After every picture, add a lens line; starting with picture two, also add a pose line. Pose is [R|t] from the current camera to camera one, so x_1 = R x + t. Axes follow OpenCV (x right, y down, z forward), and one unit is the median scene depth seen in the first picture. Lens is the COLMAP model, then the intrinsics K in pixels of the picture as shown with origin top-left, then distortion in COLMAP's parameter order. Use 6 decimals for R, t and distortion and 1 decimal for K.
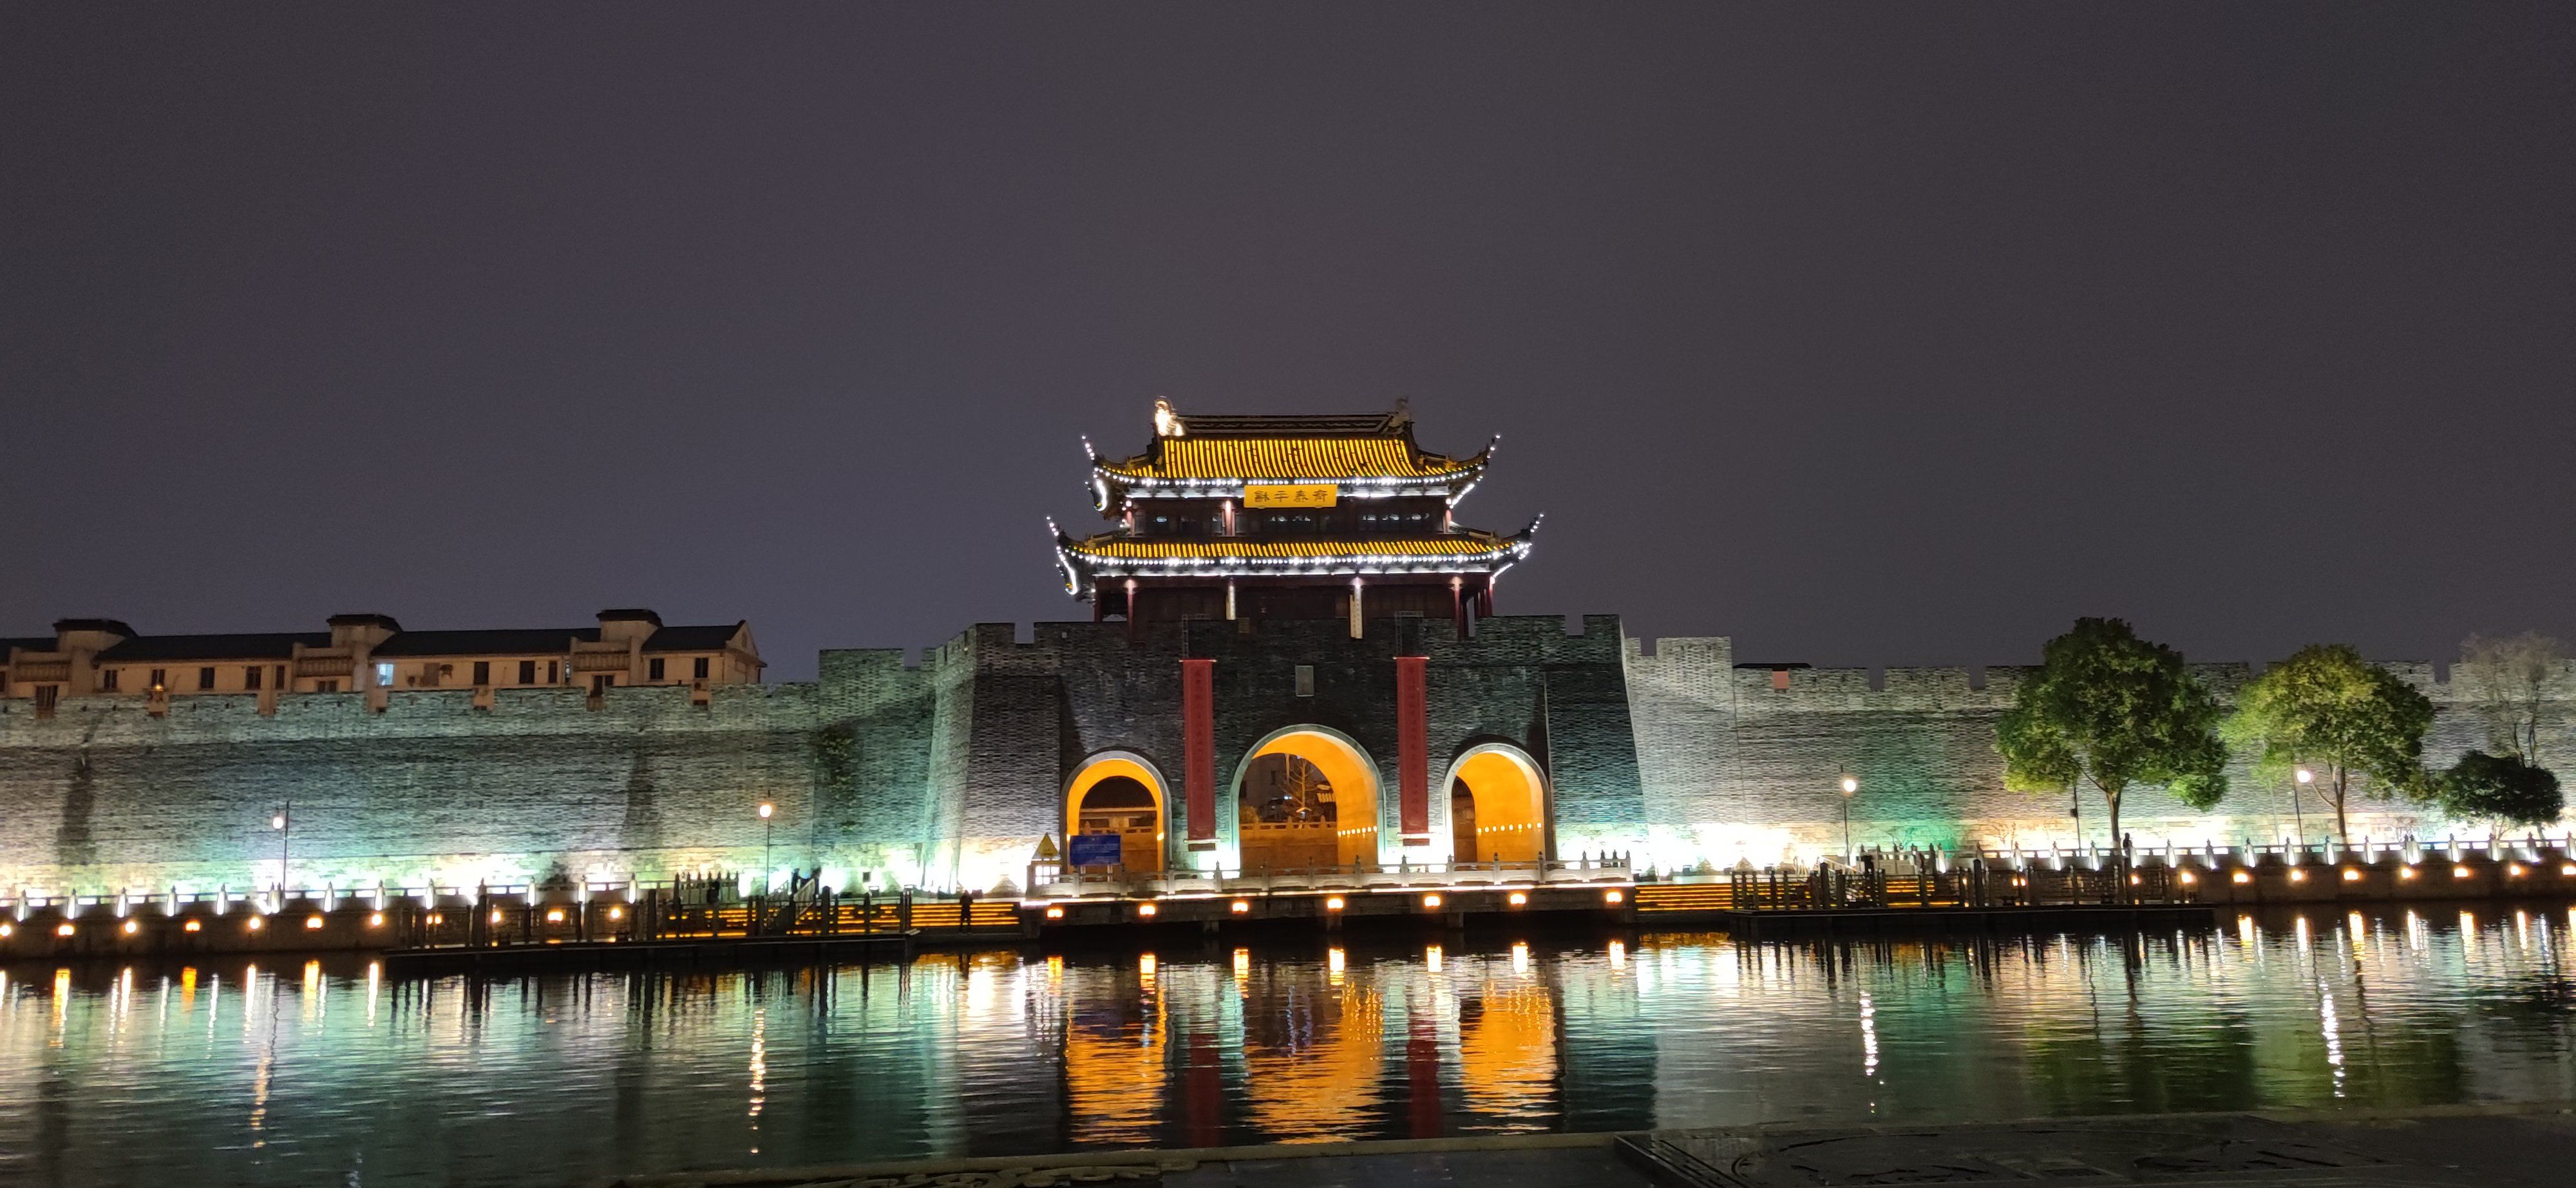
lens RADIAL K [[1840.2, 0, 1288.0], [0, 1840.2, 594.0], [0, 0, 1]] dist [0.075520, -0.002572]
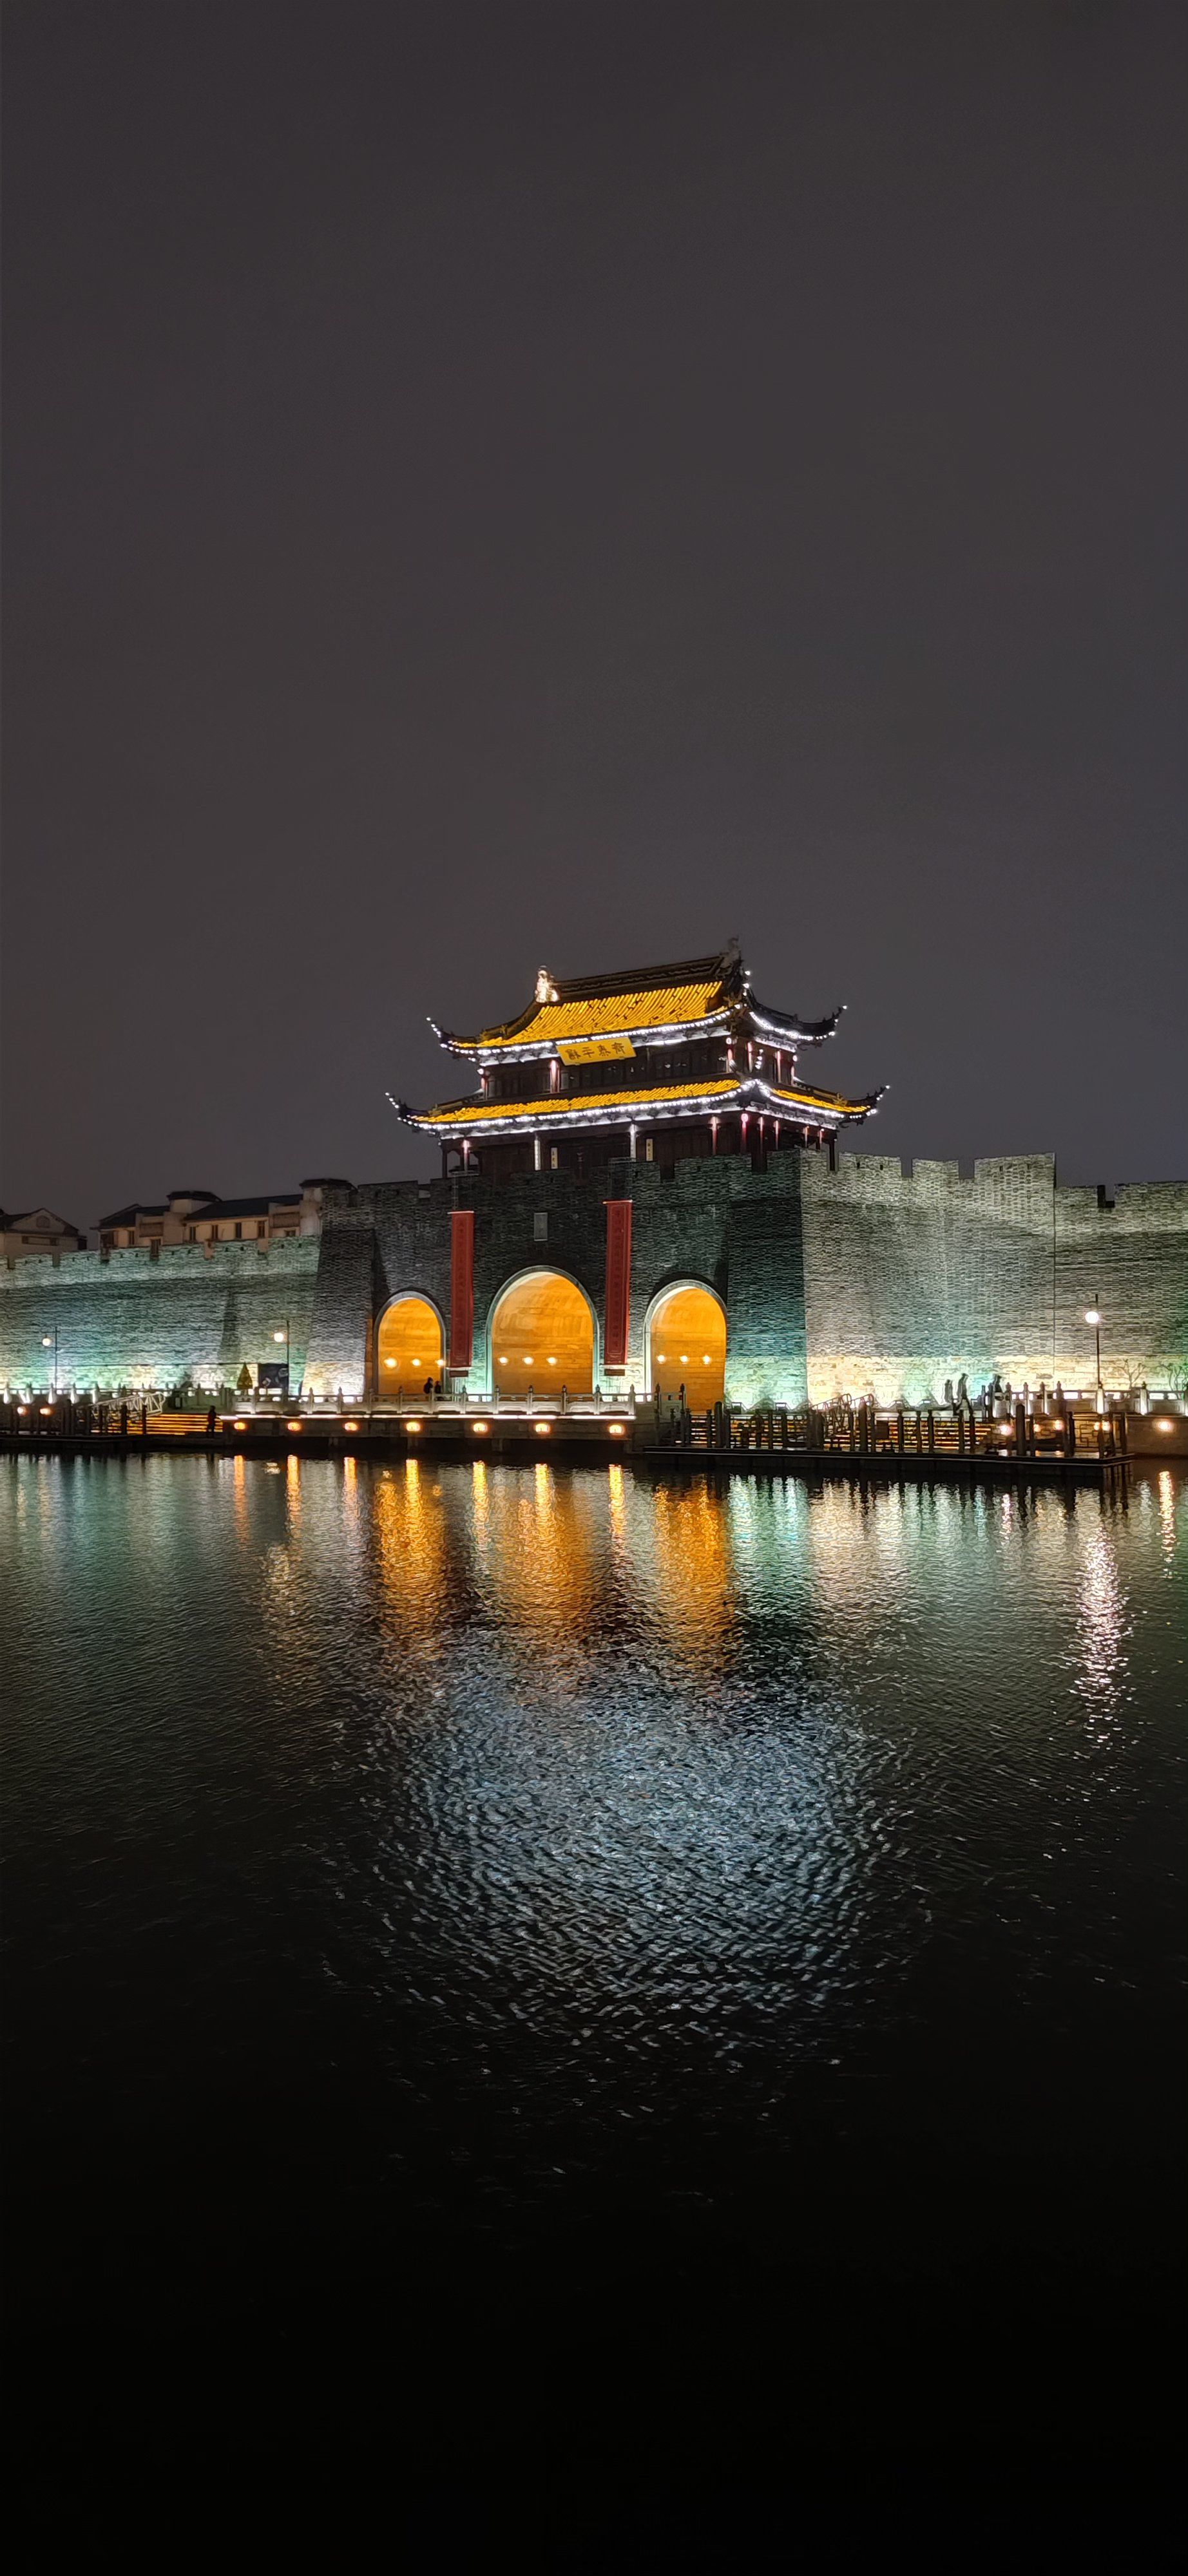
lens RADIAL K [[1840.2, 0, 594.0], [0, 1840.2, 1288.0], [0, 0, 1]] dist [0.075520, -0.002572]
pose [[0.776348, -0.010346, -0.630219, 0.687825], [0.077873, 0.993779, 0.079615, -0.001425], [0.625475, -0.110886, 0.772324, 0.153385]]
